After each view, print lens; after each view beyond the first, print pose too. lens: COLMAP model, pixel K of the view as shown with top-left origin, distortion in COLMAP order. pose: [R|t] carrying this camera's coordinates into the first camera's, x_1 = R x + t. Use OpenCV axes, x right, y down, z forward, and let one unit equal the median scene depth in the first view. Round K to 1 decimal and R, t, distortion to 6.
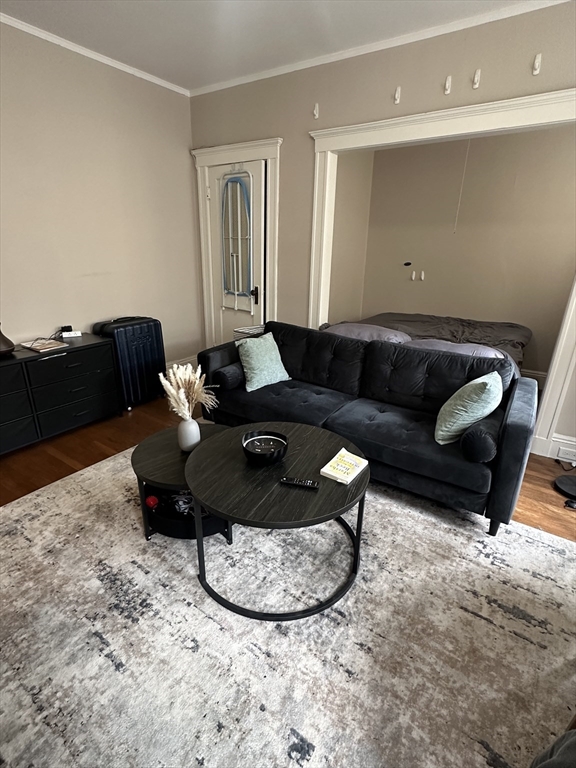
lens RADIAL K [[386.9, 0, 284.4], [0, 386.9, 381.9], [0, 0, 1]] dist [-0.000470, -0.001259]
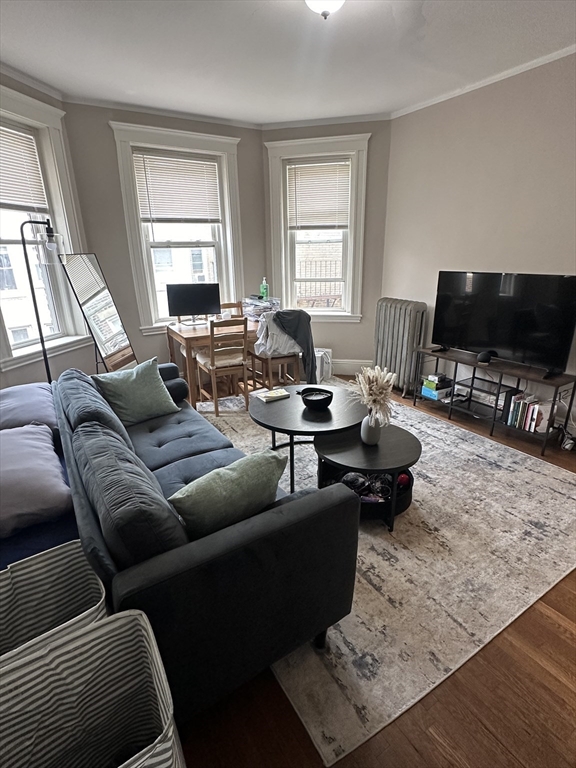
lens RADIAL K [[386.9, 0, 284.2], [0, 386.9, 388.5], [0, 0, 1]] dist [-0.000470, -0.001259]
pose [[-0.917608, -0.127765, 0.376393, -0.248997], [0.143403, 0.776749, 0.613267, -0.397039], [-0.370717, 0.616715, -0.694429, 1.055297]]
